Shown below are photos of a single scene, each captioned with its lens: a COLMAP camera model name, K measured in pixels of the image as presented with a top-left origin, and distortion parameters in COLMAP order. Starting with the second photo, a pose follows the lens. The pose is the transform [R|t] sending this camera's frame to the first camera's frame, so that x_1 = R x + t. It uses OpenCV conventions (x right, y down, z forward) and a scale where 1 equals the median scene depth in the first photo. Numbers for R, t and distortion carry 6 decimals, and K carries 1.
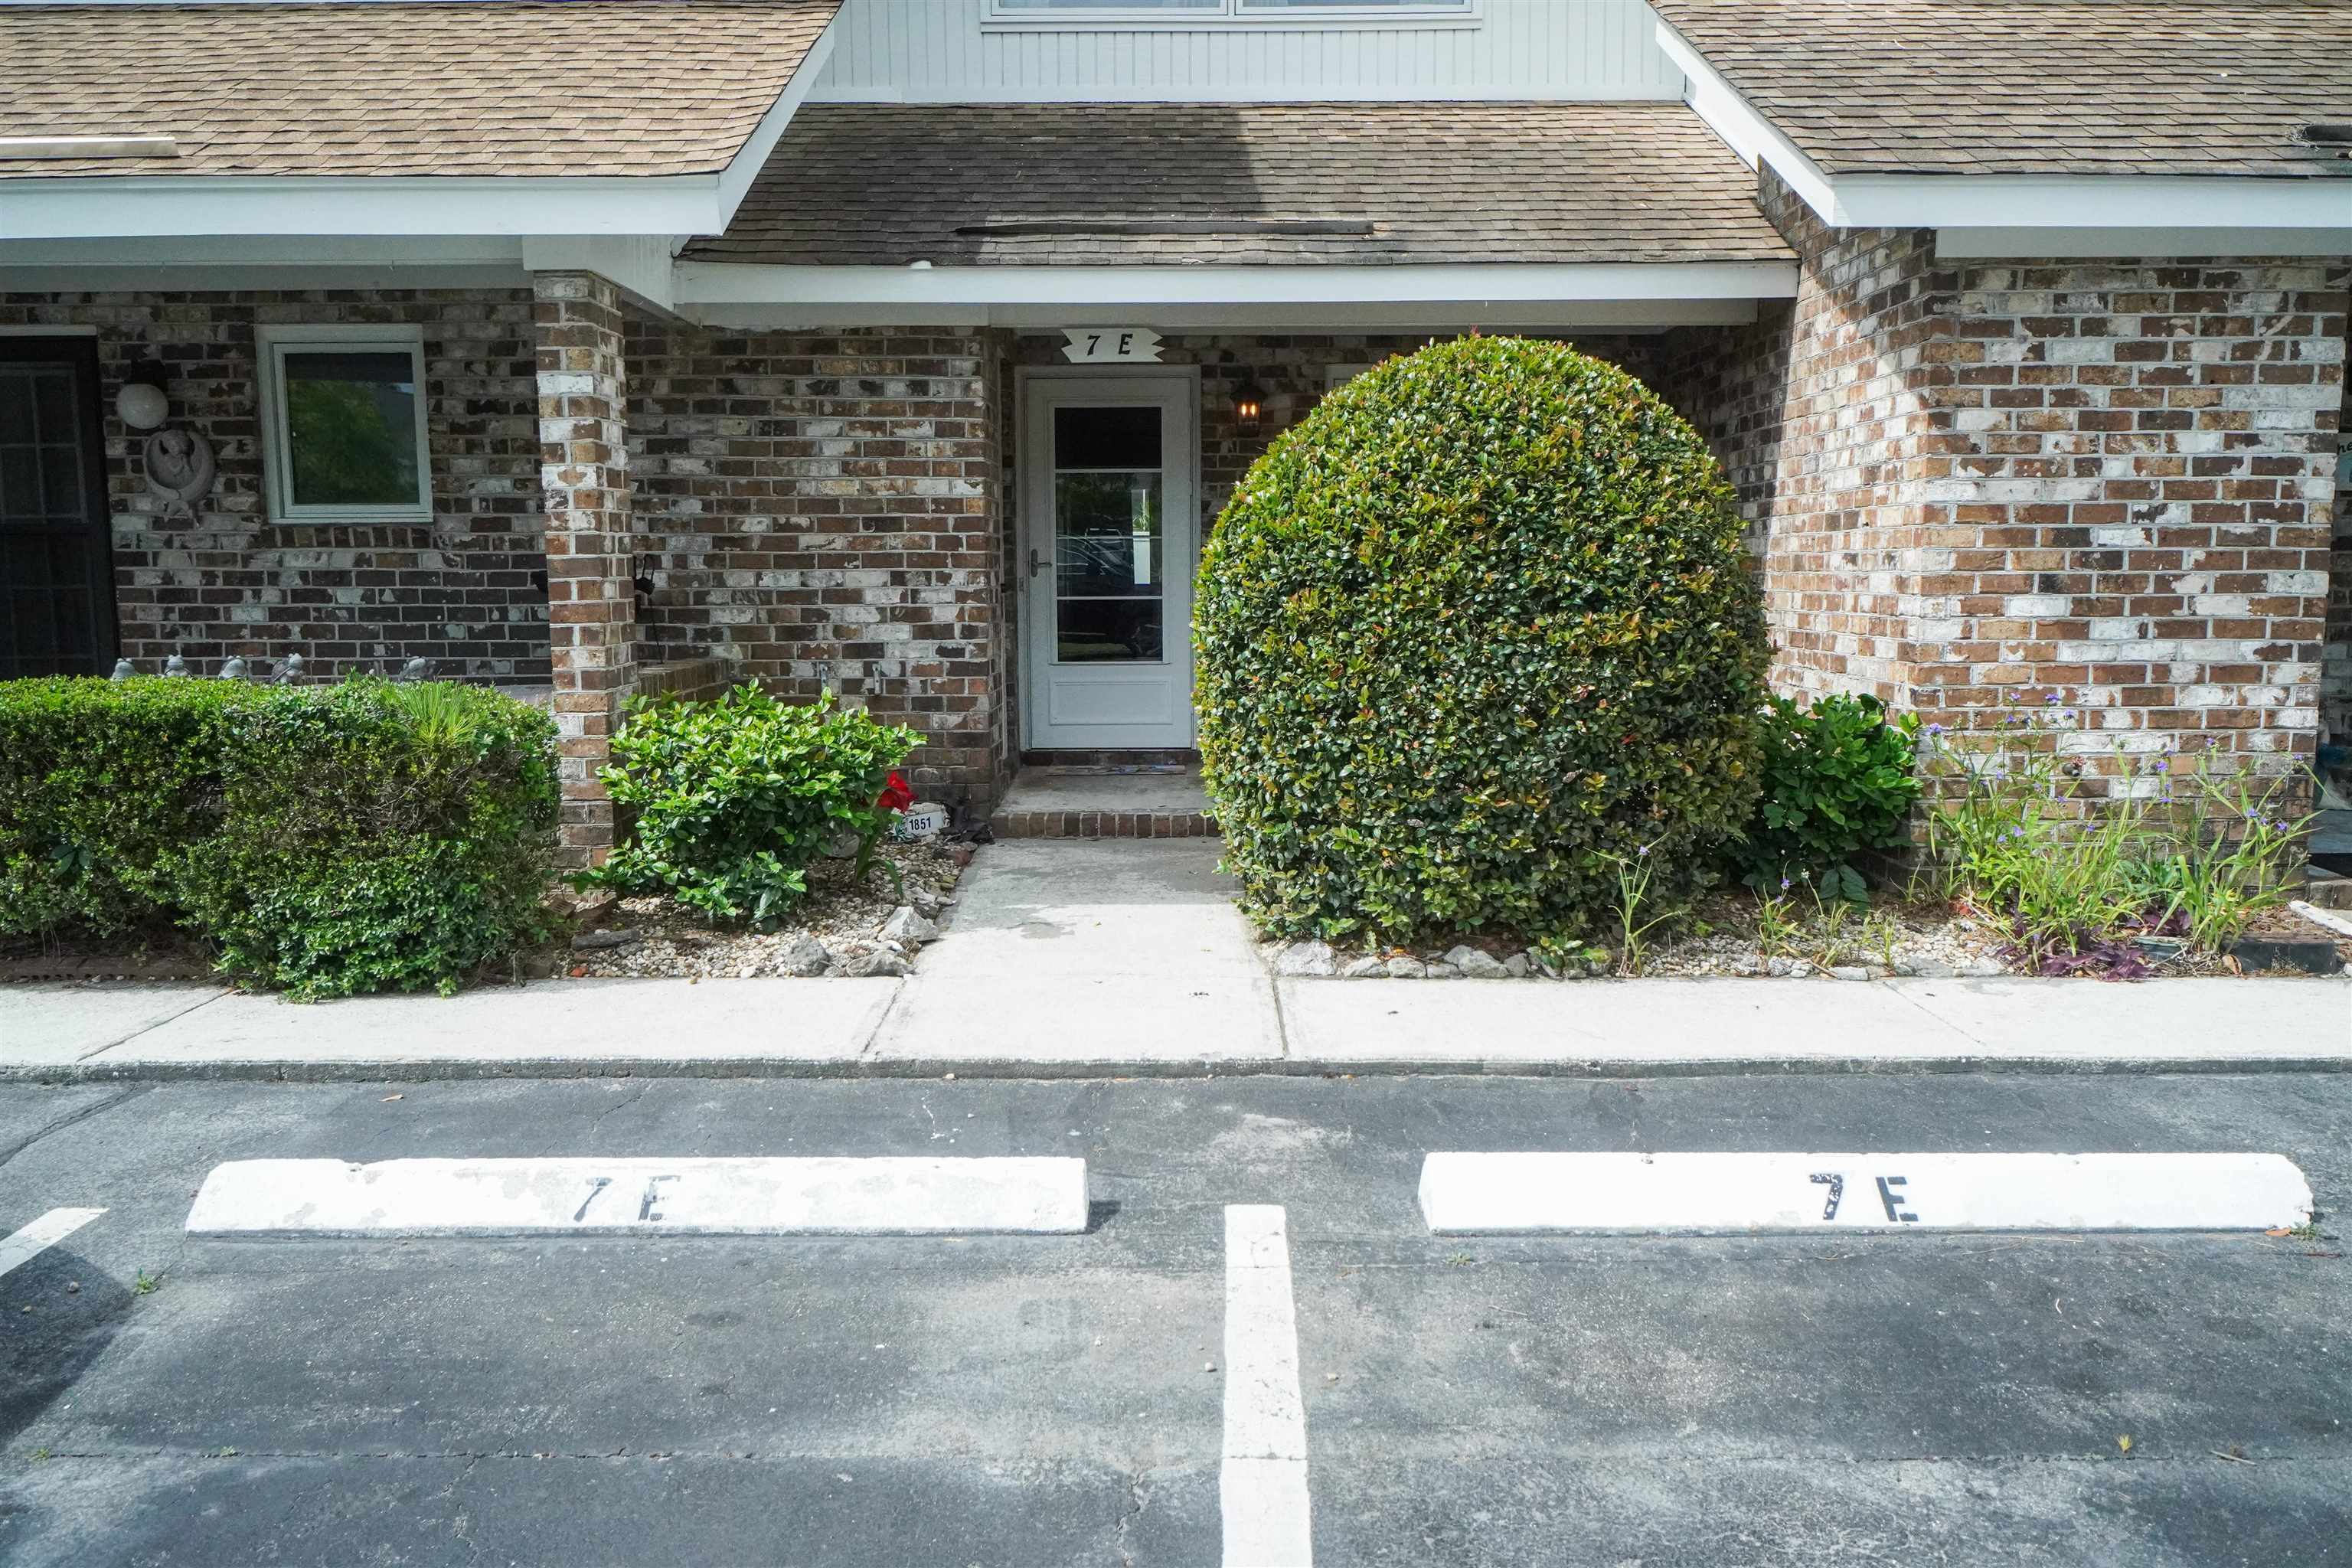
lens RADIAL K [[1802.1, 0, 1173.2], [0, 1802.1, 789.9], [0, 0, 1]] dist [-0.024221, -0.004785]
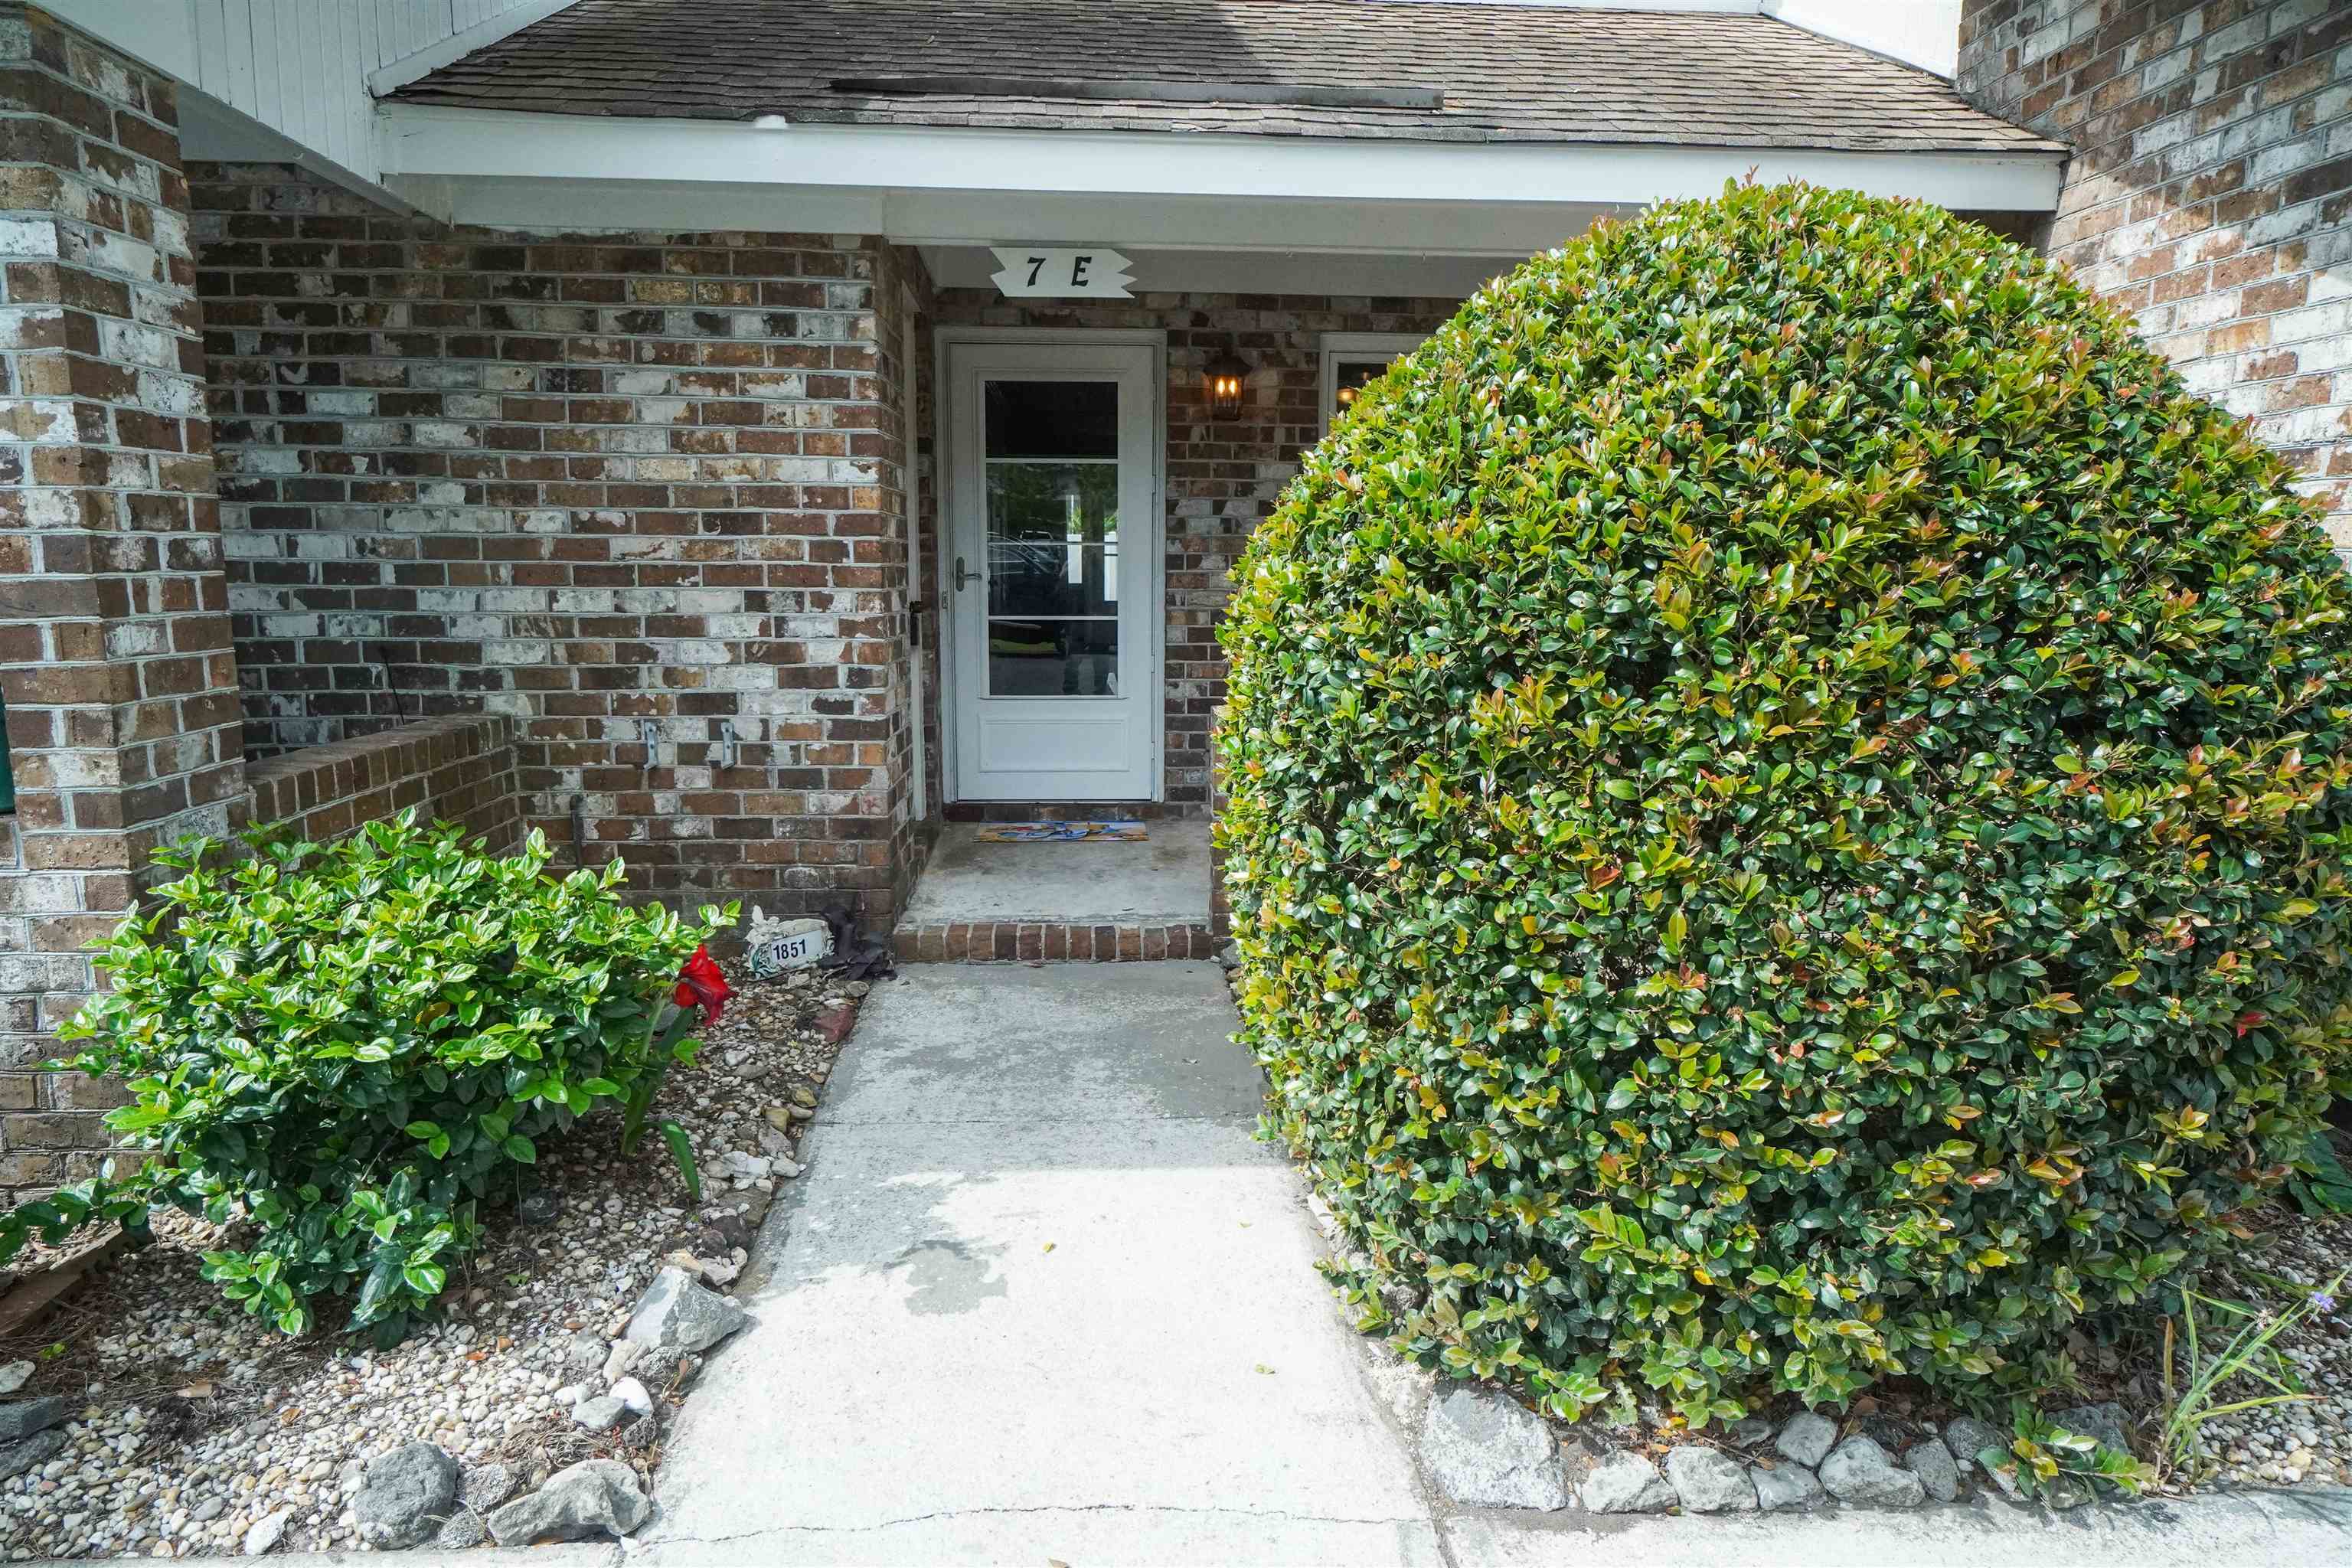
lens RADIAL K [[1390.1, 0, 1173.3], [0, 1390.1, 778.0], [0, 0, 1]] dist [-0.013677, 0.009125]
pose [[0.998164, 0.001672, 0.060543, -0.029598], [-0.003568, 0.999506, 0.031227, -0.084476], [-0.060461, -0.031386, 0.997677, 0.572339]]
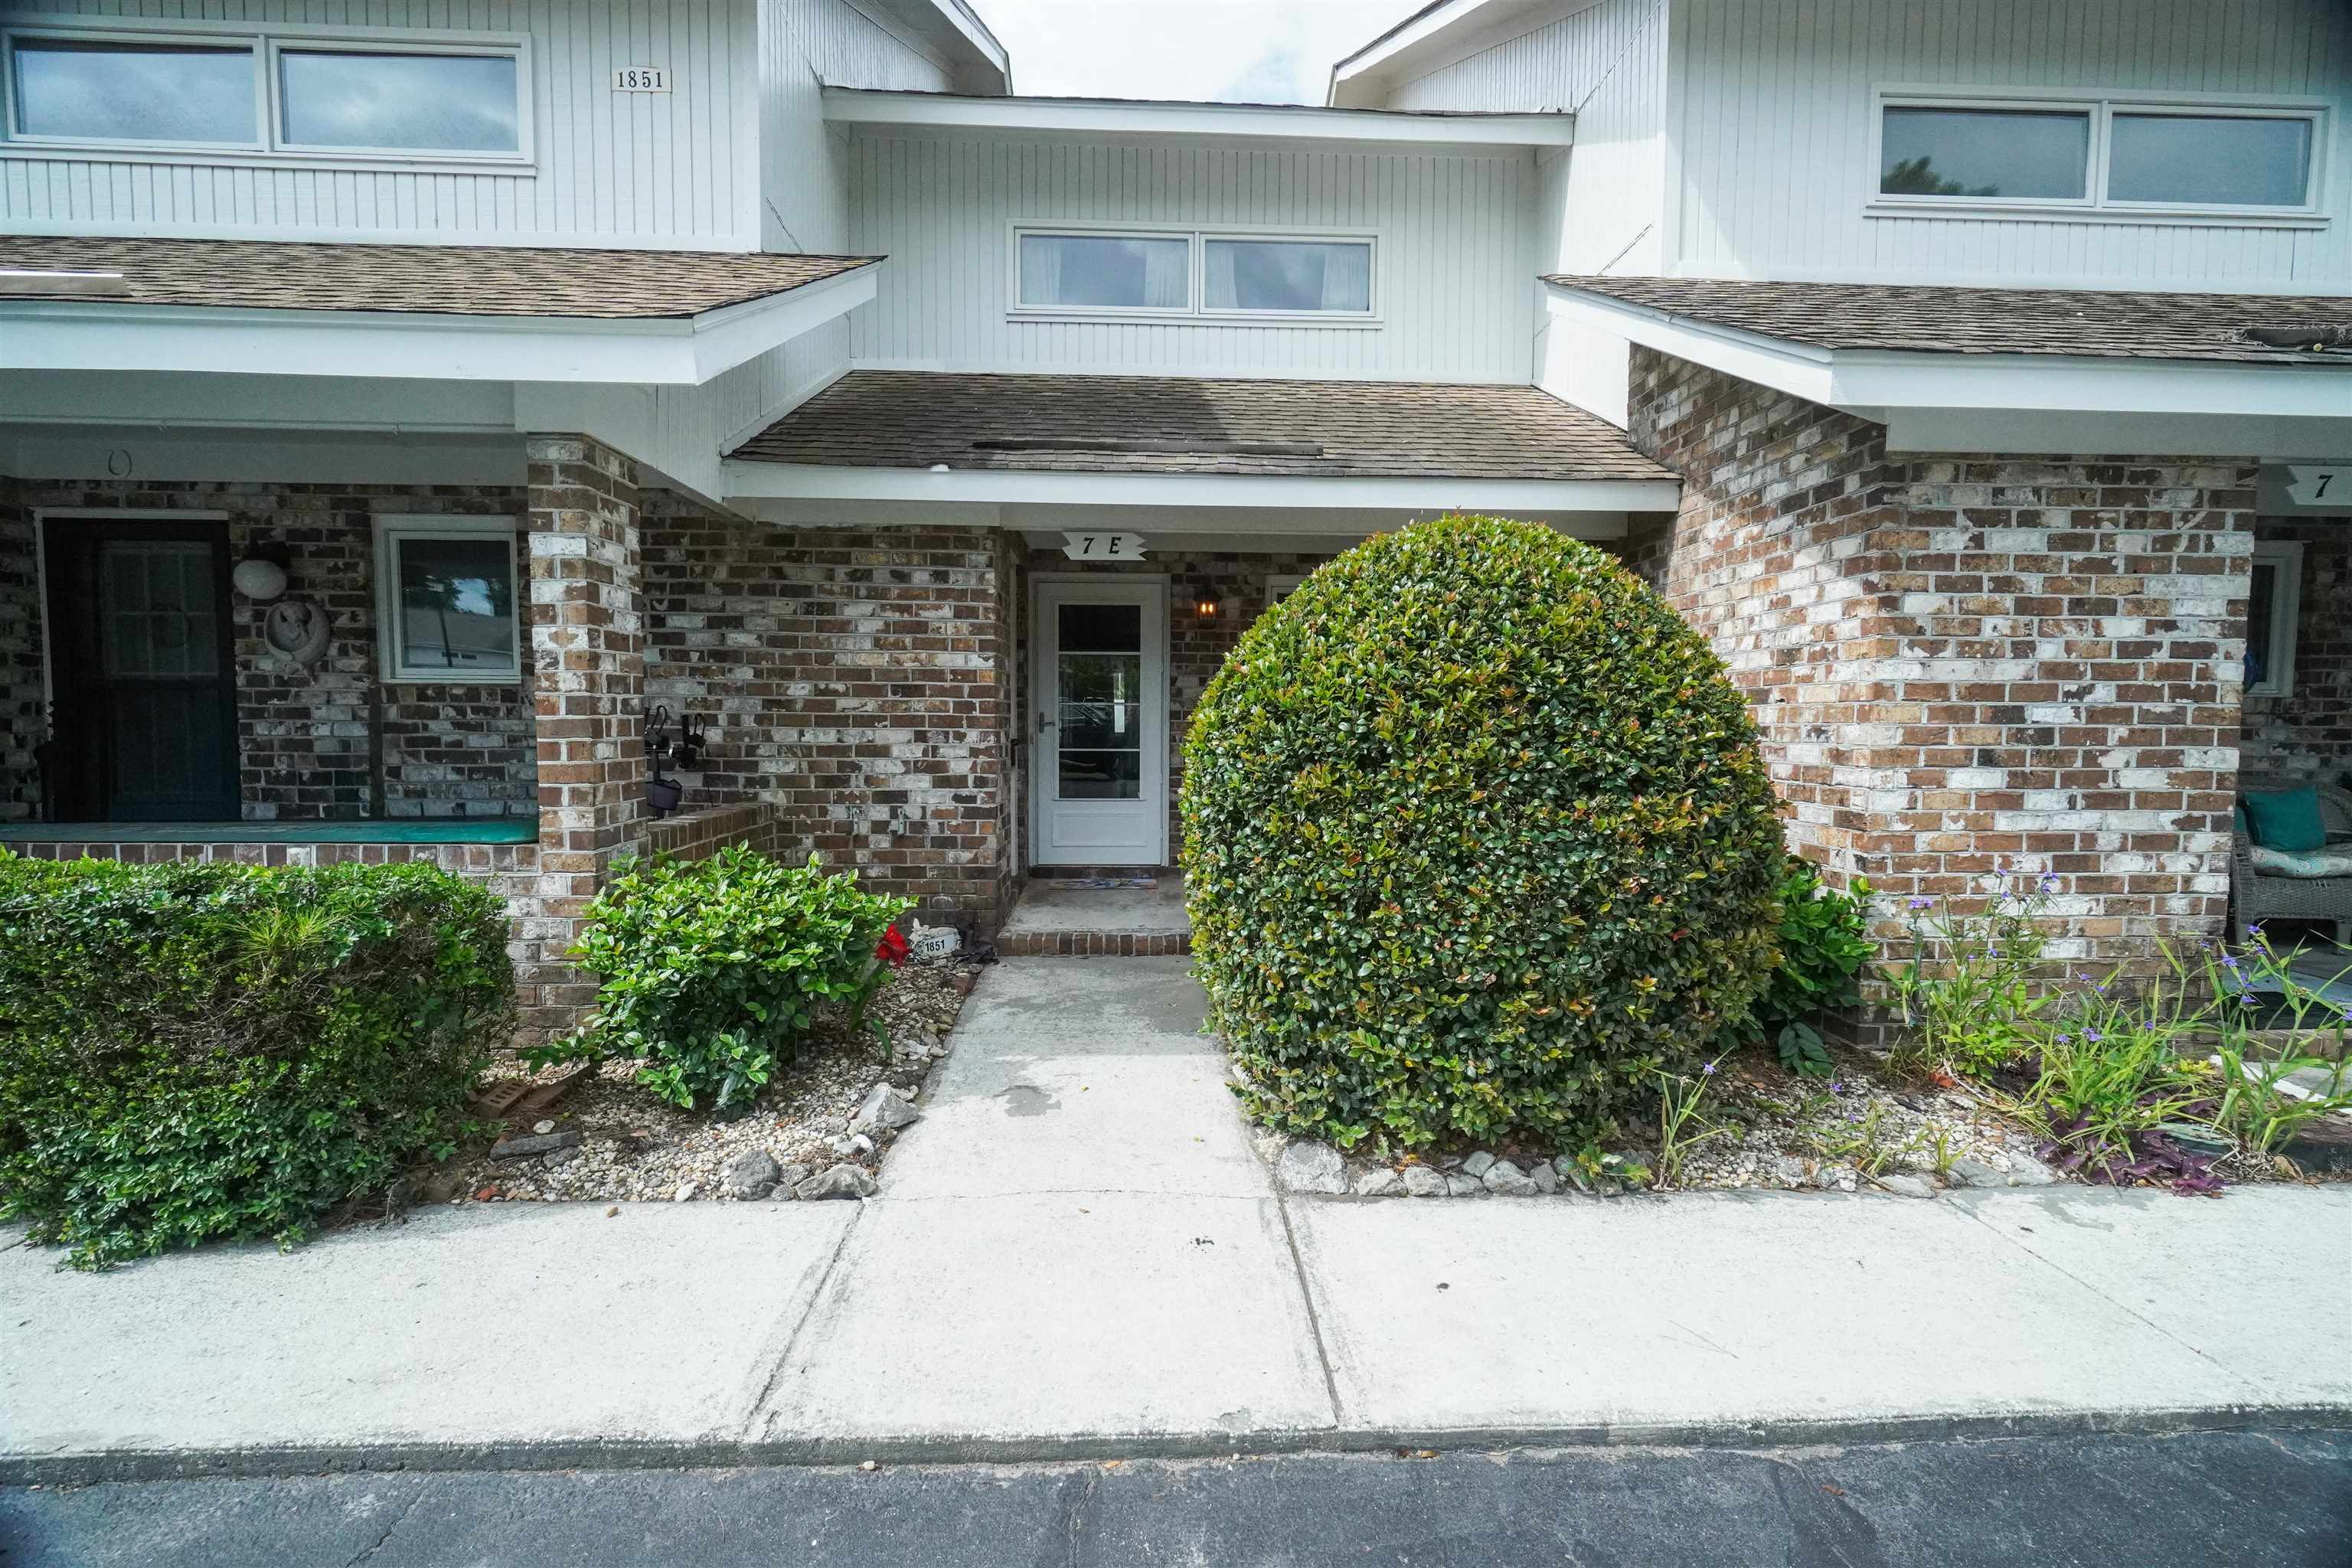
lens RADIAL K [[1005.3, 0, 1174.6], [0, 1005.3, 773.6], [0, 0, 1]] dist [-0.013960, 0.004734]
pose [[0.999107, 0.008942, 0.041300, -0.016731], [-0.006077, 0.997598, -0.068997, -0.061885], [-0.041818, 0.068684, 0.996762, 0.429495]]
